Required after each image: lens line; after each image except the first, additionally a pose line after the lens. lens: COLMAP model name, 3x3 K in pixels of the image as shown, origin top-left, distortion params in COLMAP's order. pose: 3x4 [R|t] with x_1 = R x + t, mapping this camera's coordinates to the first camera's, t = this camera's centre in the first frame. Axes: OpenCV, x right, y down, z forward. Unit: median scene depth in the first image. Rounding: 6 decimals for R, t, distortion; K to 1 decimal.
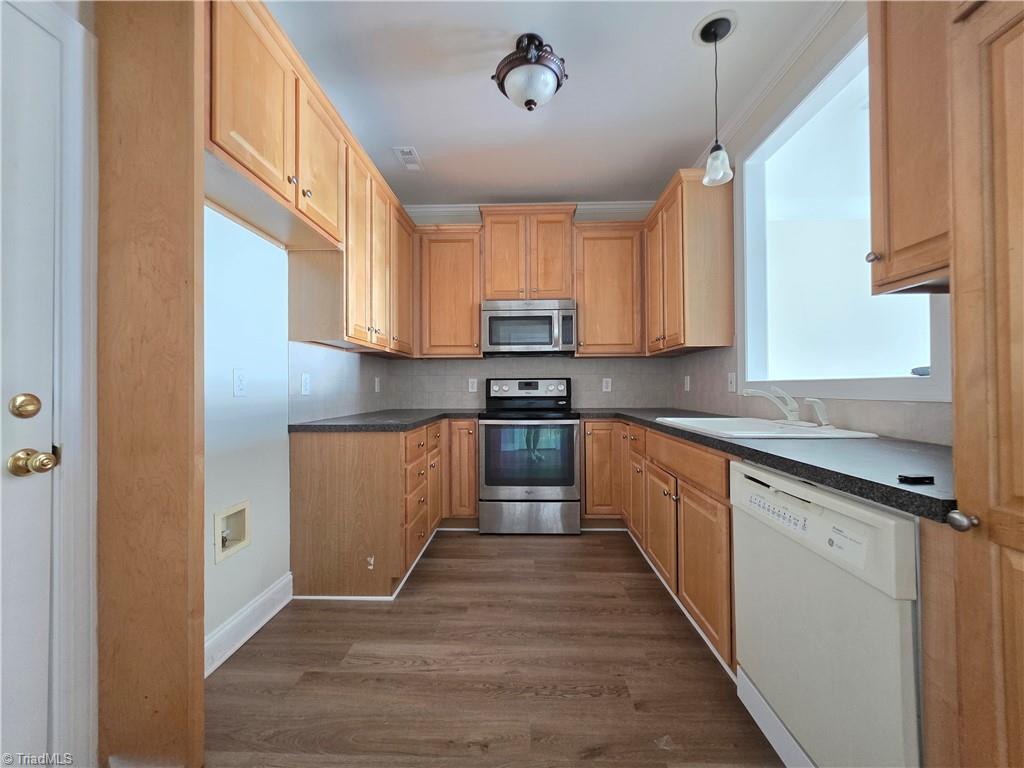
lens RADIAL K [[406.4, 0, 512.0], [0, 406.4, 384.0], [0, 0, 1]] dist [0.001583, 0.000106]
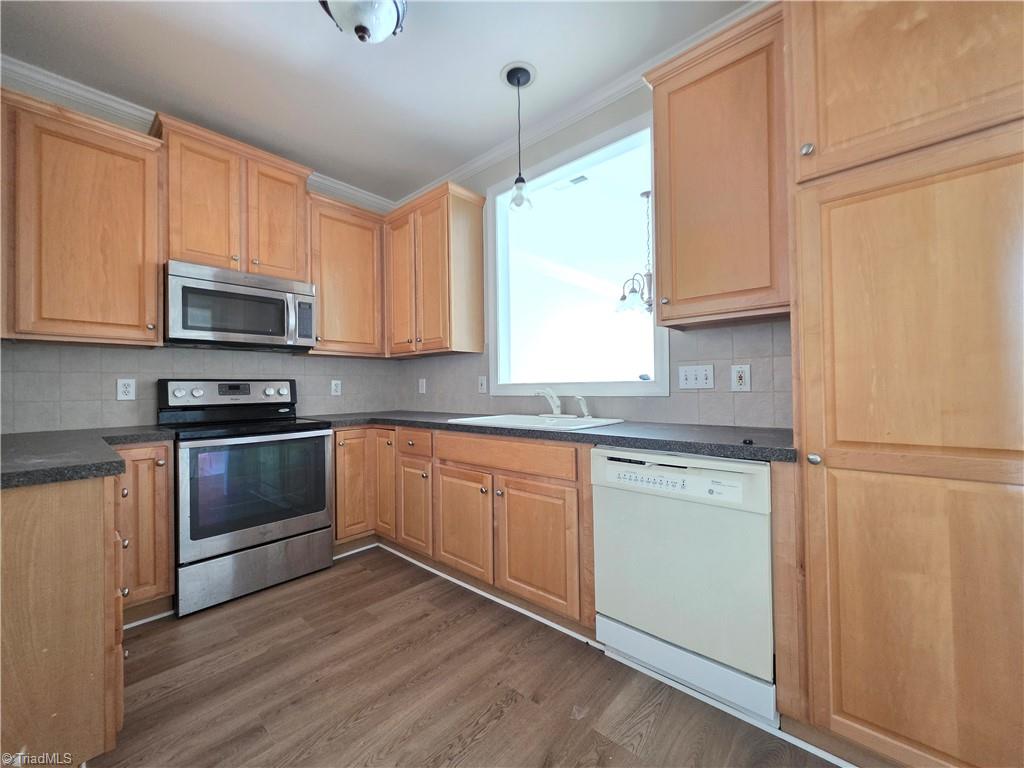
lens RADIAL K [[406.4, 0, 512.0], [0, 406.4, 384.0], [0, 0, 1]] dist [0.001583, 0.000106]
pose [[0.646758, 0.002897, 0.762690, -0.250308], [0.003698, 0.999969, -0.006935, 0.001919], [-0.762687, 0.007305, 0.646727, 0.183752]]
